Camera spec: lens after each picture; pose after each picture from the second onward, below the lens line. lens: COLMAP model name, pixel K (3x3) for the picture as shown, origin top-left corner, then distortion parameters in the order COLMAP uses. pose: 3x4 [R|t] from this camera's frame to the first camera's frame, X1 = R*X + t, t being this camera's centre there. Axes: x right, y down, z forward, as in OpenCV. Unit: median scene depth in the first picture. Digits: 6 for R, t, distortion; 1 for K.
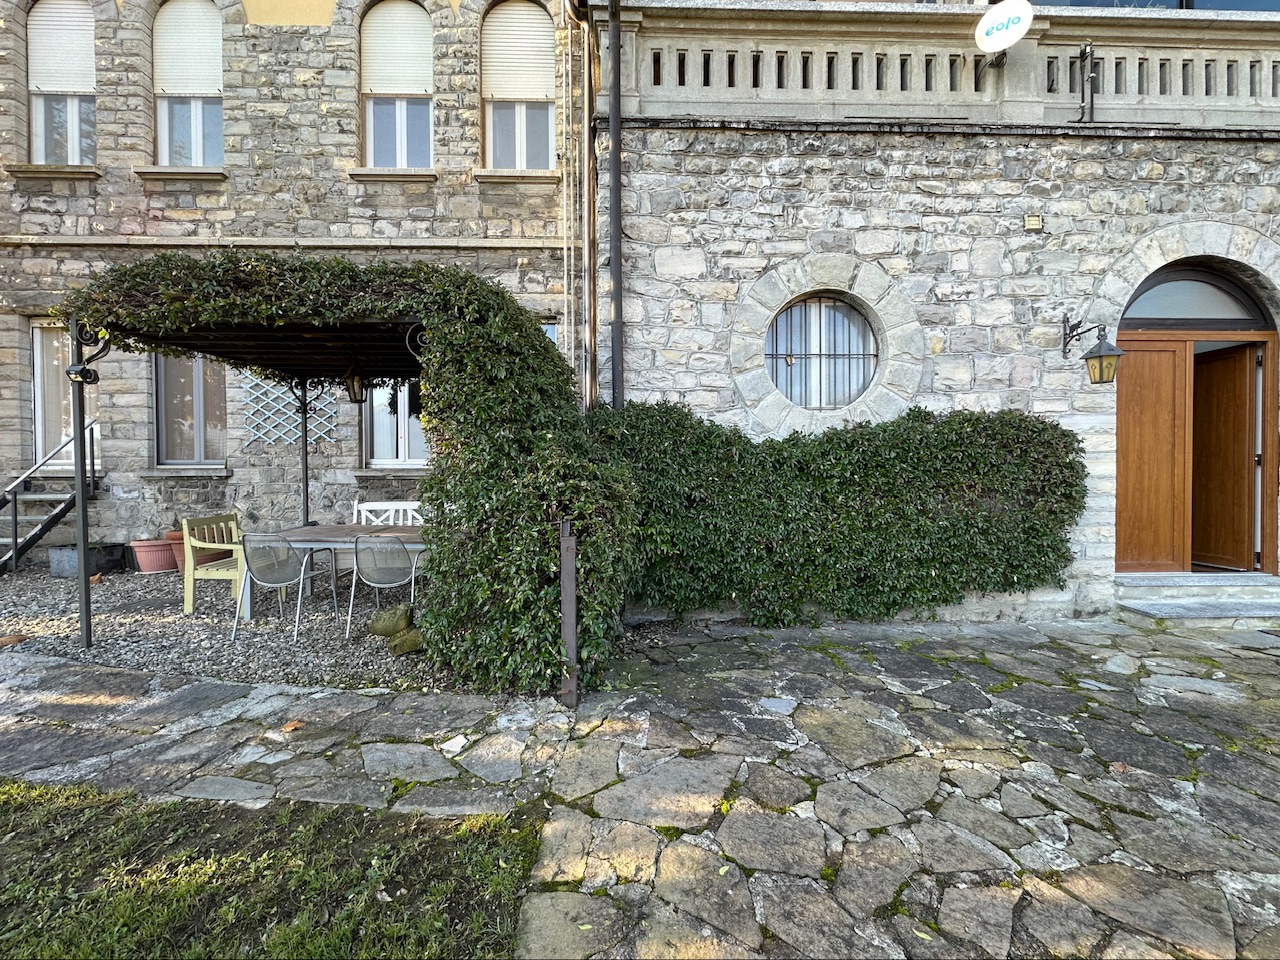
lens RADIAL K [[512.0, 0, 640.2], [0, 512.0, 484.4], [0, 0, 1]] dist [-0.000851, -0.000246]
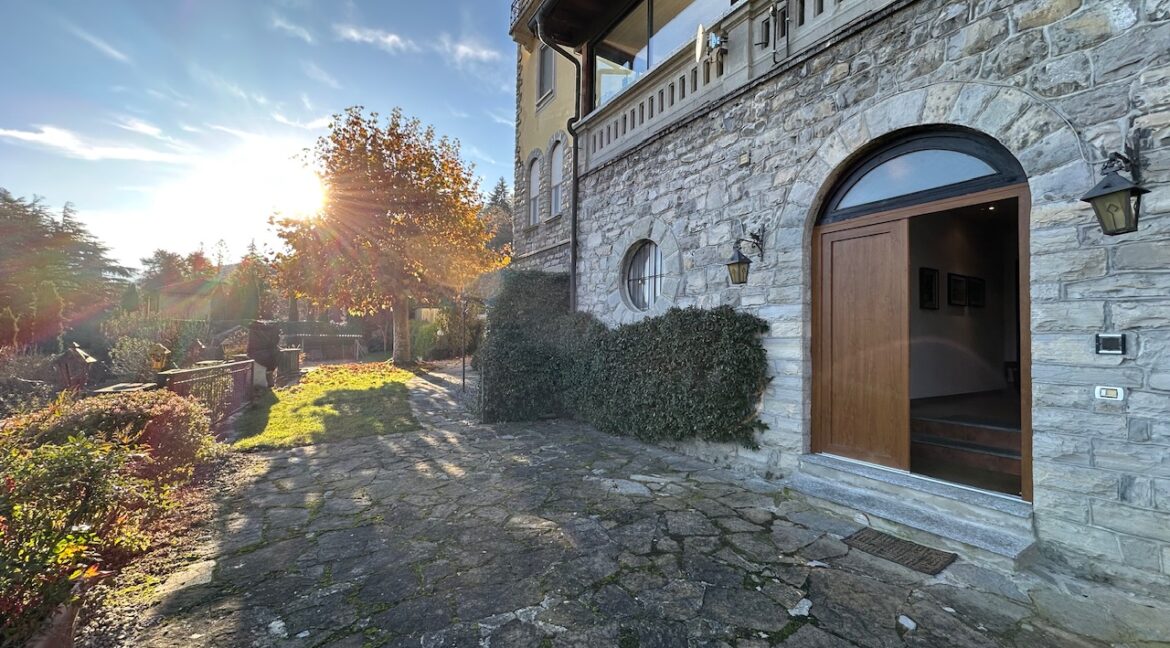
lens RADIAL K [[475.2, 0, 586.1], [0, 475.2, 321.6], [0, 0, 1]] dist [-0.000026, 0.000165]
pose [[0.496265, -0.021613, -0.867902, 1.610832], [-0.028308, 0.998756, -0.041059, -0.042746], [0.867709, 0.044945, 0.495036, 0.082592]]
